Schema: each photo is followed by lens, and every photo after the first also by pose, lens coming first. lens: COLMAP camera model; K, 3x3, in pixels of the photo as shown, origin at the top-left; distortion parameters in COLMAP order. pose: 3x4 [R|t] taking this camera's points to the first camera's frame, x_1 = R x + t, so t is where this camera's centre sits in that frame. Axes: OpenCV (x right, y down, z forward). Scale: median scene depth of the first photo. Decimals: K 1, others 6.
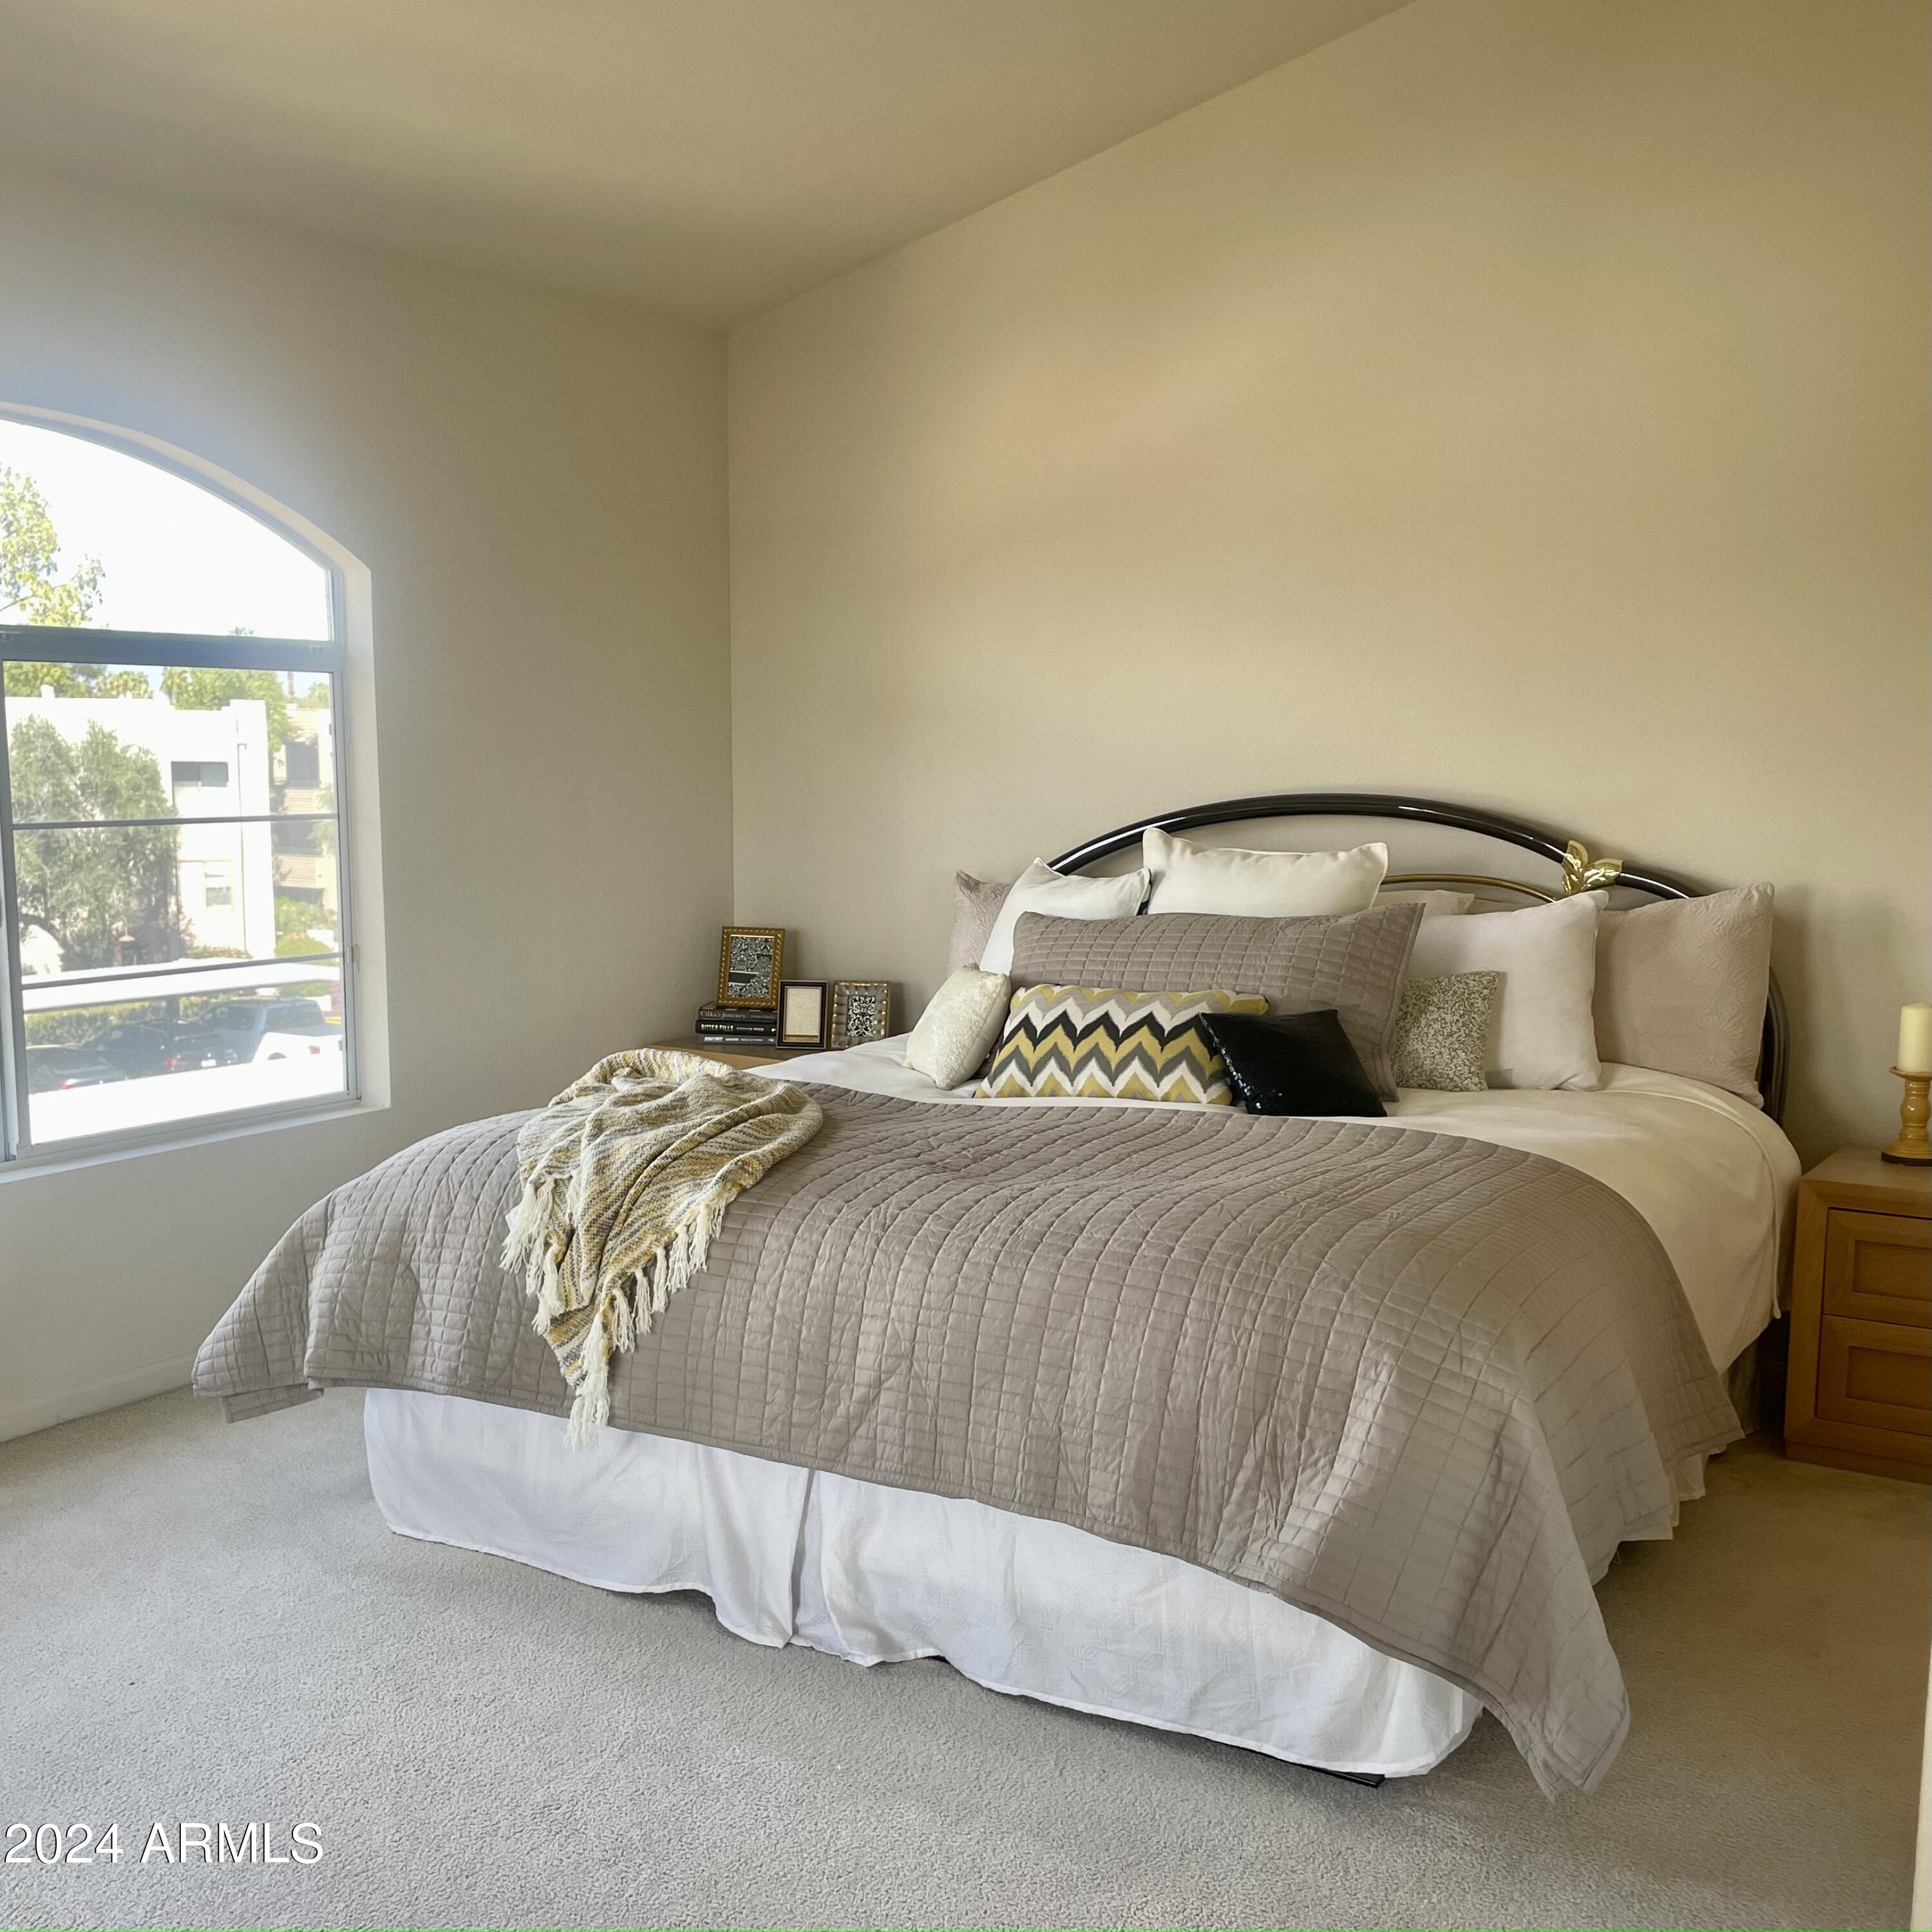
lens RADIAL K [[2206.2, 0, 883.2], [0, 2206.2, 1024.2], [0, 0, 1]] dist [0.073679, -0.060158]
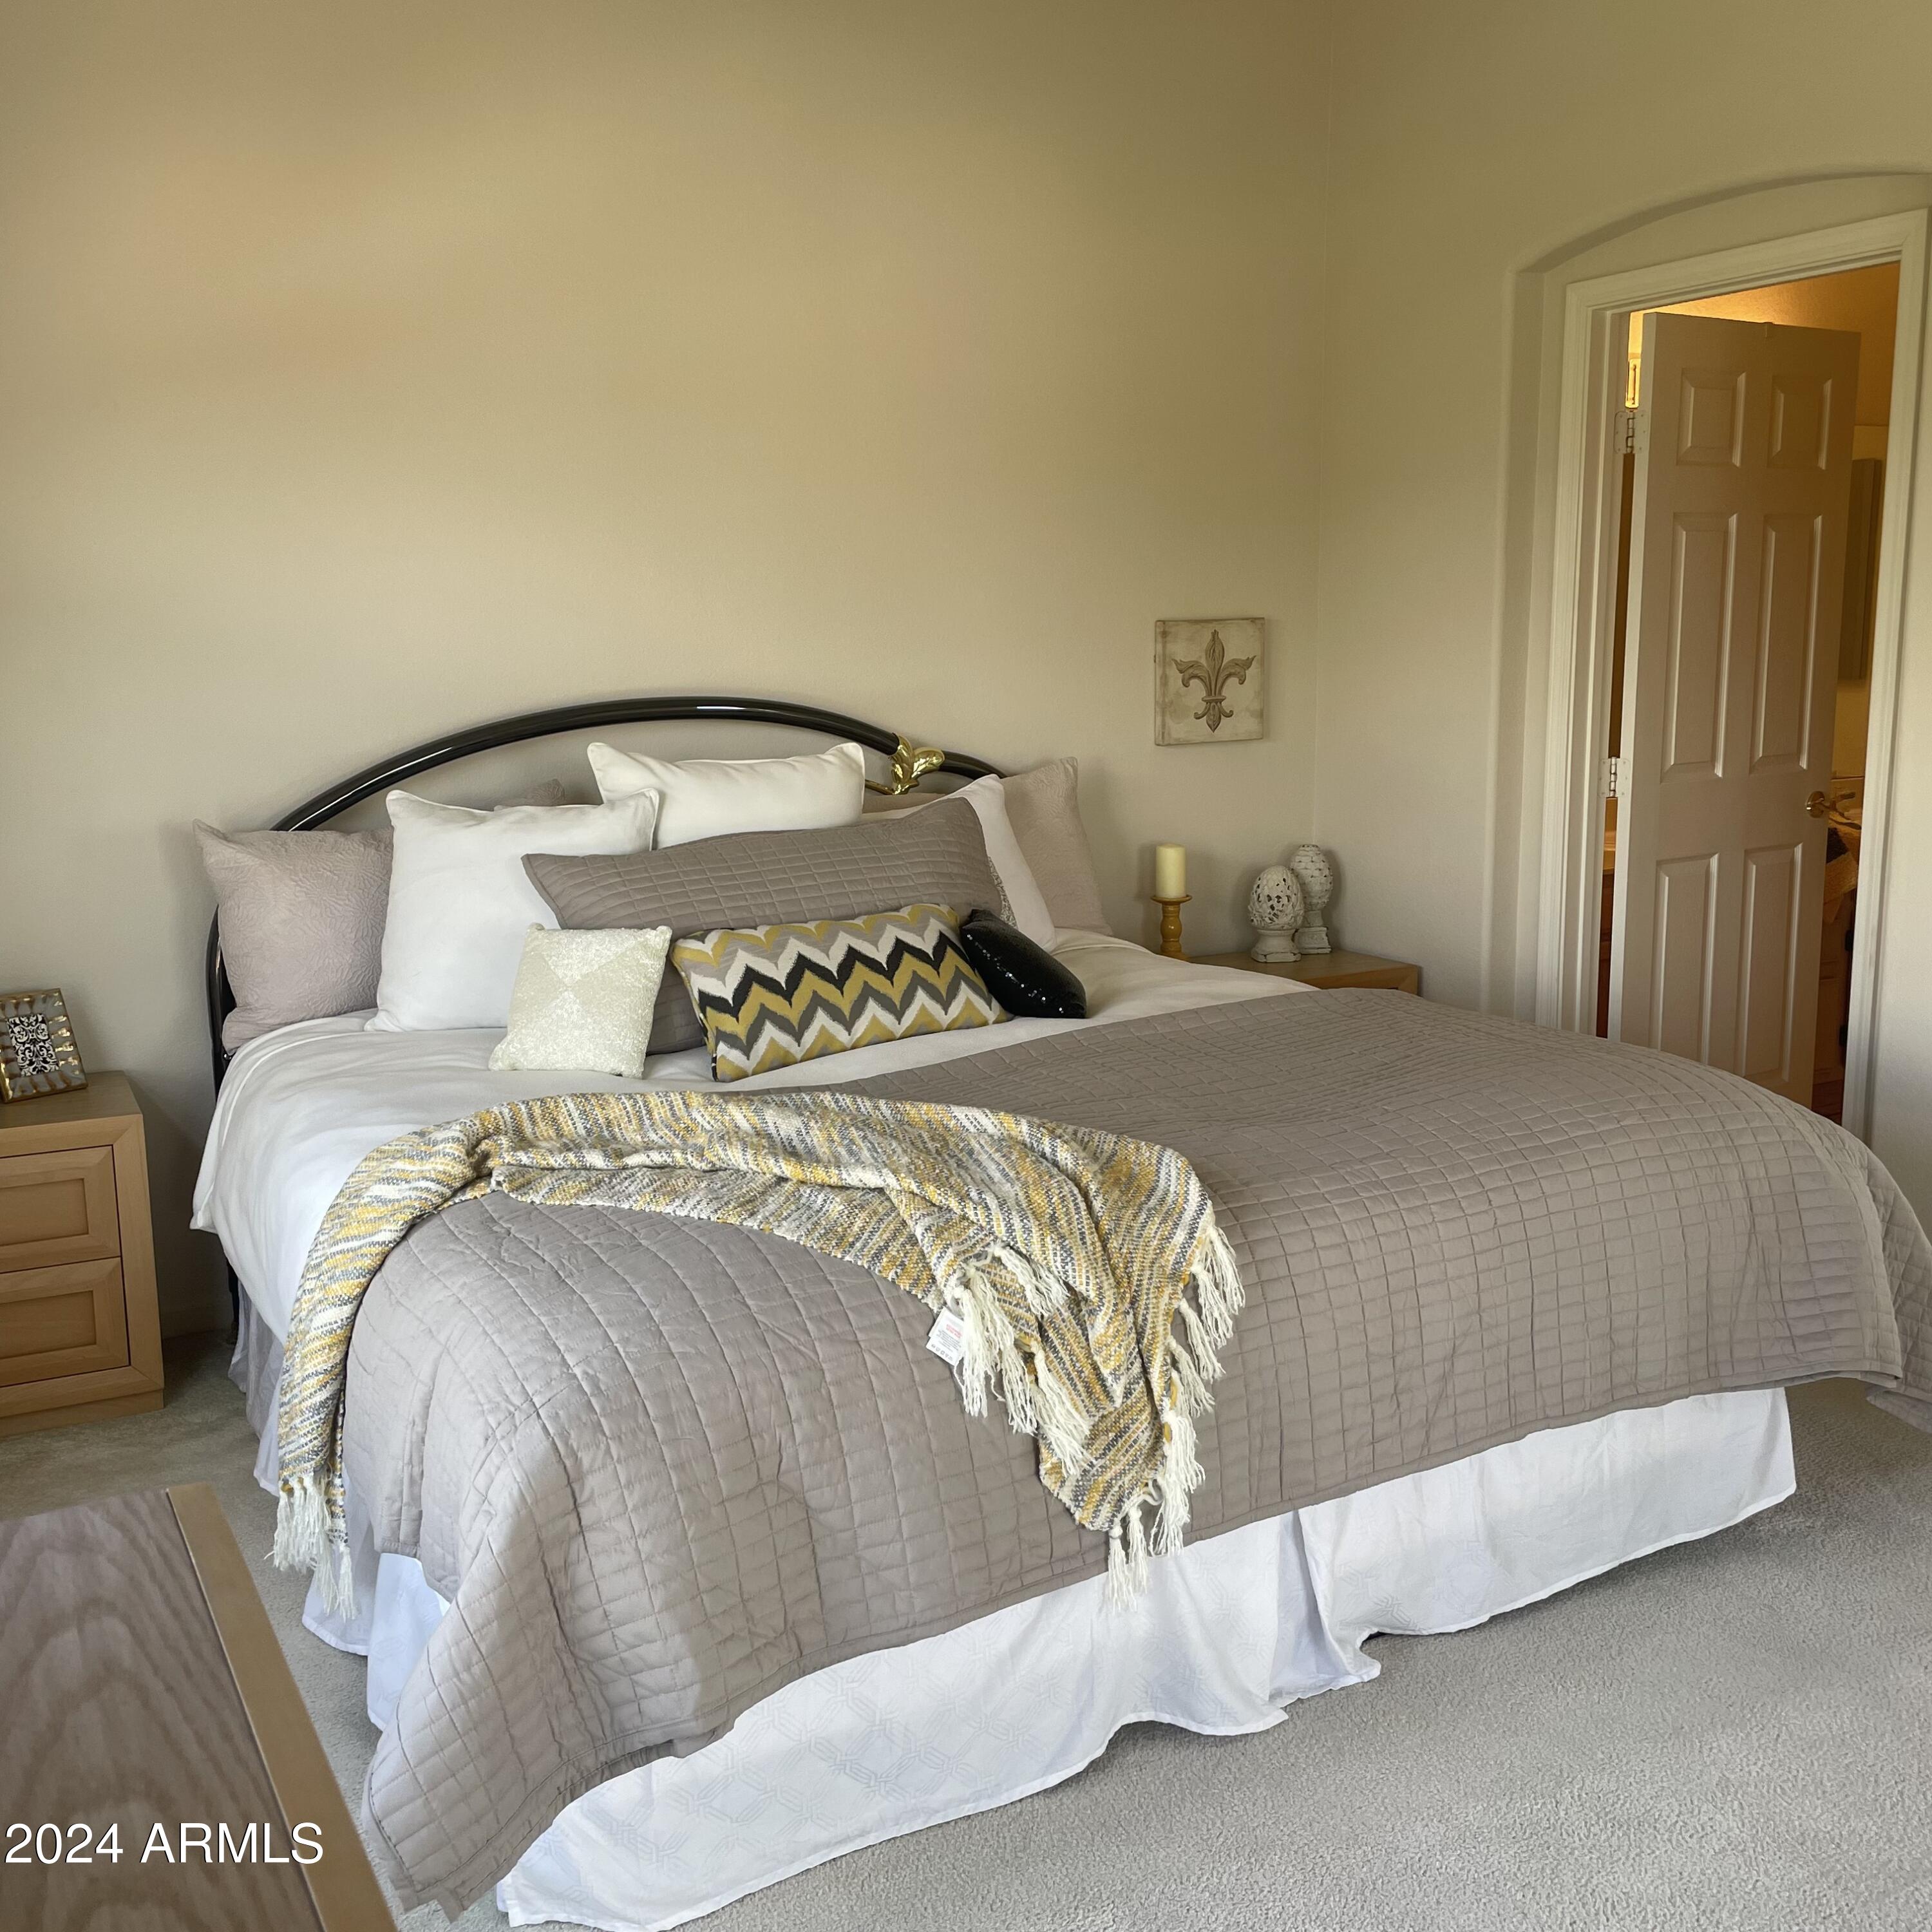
lens RADIAL K [[1979.9, 0, 990.8], [0, 1979.9, 966.4], [0, 0, 1]] dist [0.115256, -0.169855]
pose [[0.435614, -0.158815, 0.886013, -0.746570], [0.132314, 0.984918, 0.111490, -0.101574], [-0.890356, 0.068665, 0.450057, 0.763958]]
